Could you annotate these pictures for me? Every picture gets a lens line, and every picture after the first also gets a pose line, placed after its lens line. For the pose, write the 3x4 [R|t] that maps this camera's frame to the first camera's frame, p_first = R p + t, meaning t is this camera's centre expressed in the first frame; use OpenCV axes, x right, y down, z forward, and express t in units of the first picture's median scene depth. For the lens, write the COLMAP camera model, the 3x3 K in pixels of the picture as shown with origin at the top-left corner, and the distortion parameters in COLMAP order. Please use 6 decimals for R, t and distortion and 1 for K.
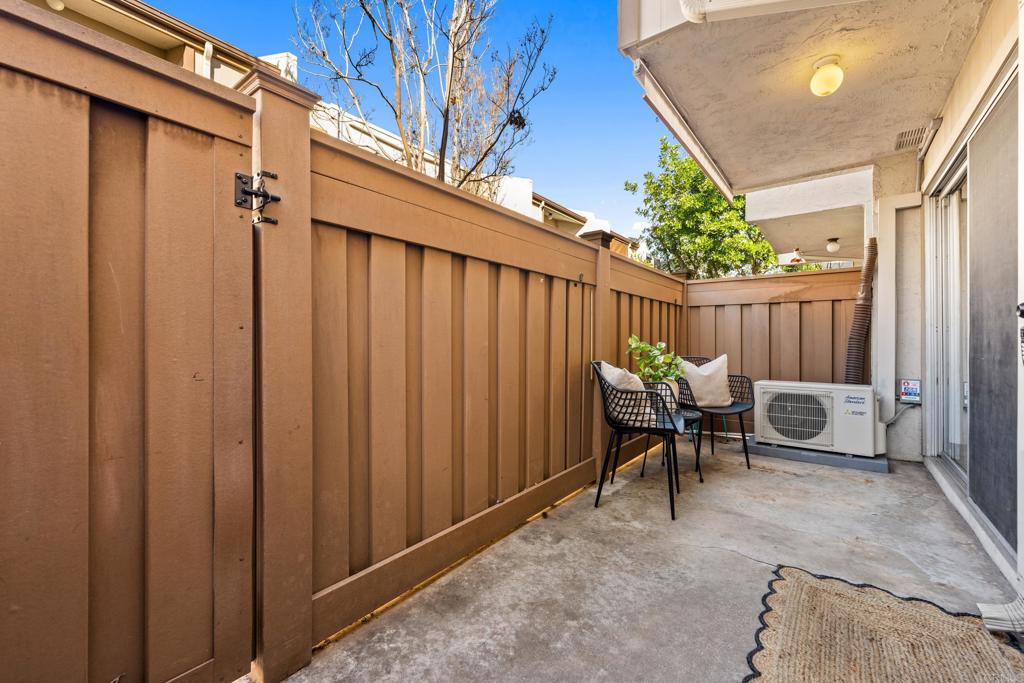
lens RADIAL K [[422.2, 0, 511.9], [0, 422.2, 340.7], [0, 0, 1]] dist [0.003874, -0.001344]
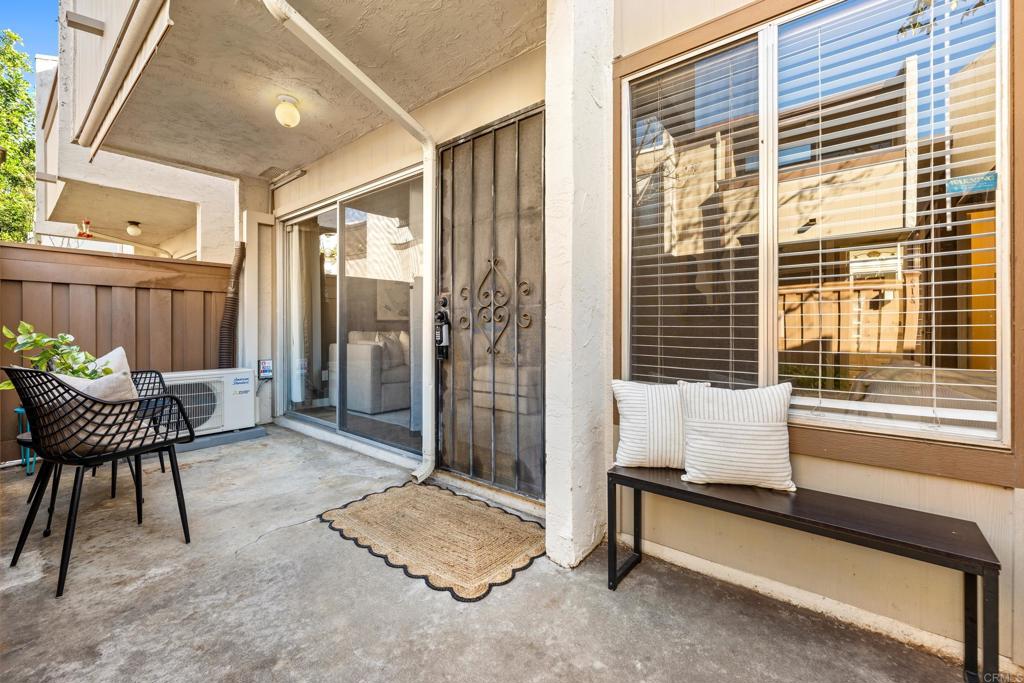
lens RADIAL K [[422.2, 0, 512.4], [0, 422.2, 330.6], [0, 0, 1]] dist [0.003874, -0.001344]
pose [[0.019933, -0.007870, 0.999770, -0.438304], [0.001795, 0.999968, 0.007835, -0.006857], [-0.999800, 0.001638, 0.019947, 0.324325]]
